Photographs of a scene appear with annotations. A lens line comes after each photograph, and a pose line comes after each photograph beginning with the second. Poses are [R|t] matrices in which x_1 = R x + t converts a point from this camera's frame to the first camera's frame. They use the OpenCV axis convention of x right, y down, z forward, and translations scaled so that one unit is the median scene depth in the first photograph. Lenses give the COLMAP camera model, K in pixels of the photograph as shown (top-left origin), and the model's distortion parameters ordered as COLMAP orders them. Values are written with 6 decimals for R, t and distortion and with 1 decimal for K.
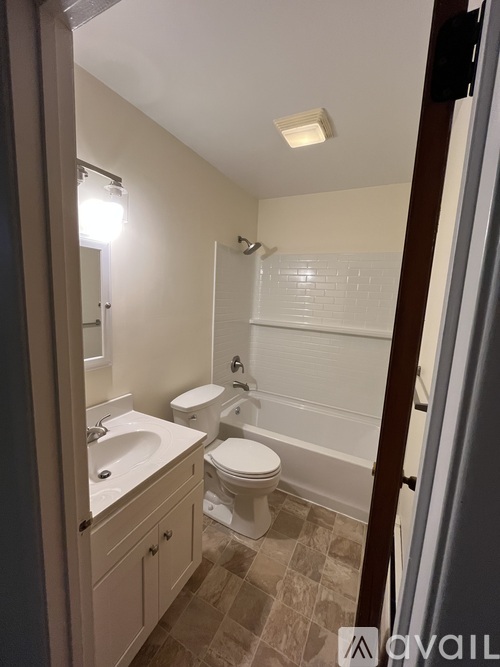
lens RADIAL K [[268.5, 0, 248.3], [0, 268.5, 333.0], [0, 0, 1]] dist [-0.001653, -0.000066]
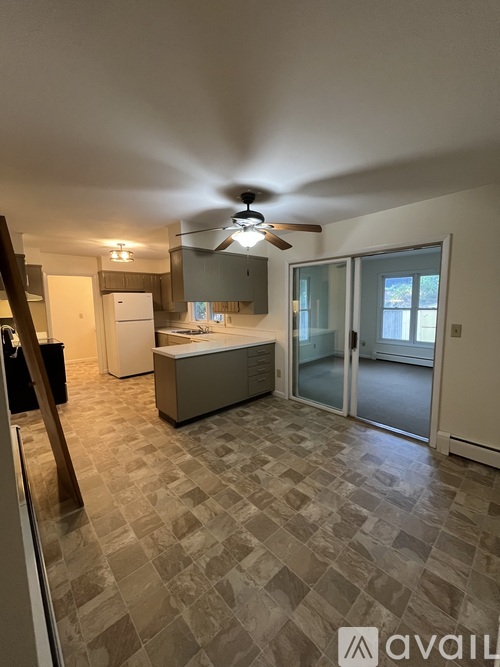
lens RADIAL K [[268.5, 0, 248.6], [0, 268.5, 331.4], [0, 0, 1]] dist [-0.001653, -0.000066]
pose [[0.349087, -0.163835, 0.922657, -0.494259], [0.166801, 0.979738, 0.110862, -0.067946], [-0.922125, 0.115200, 0.369342, 0.273317]]
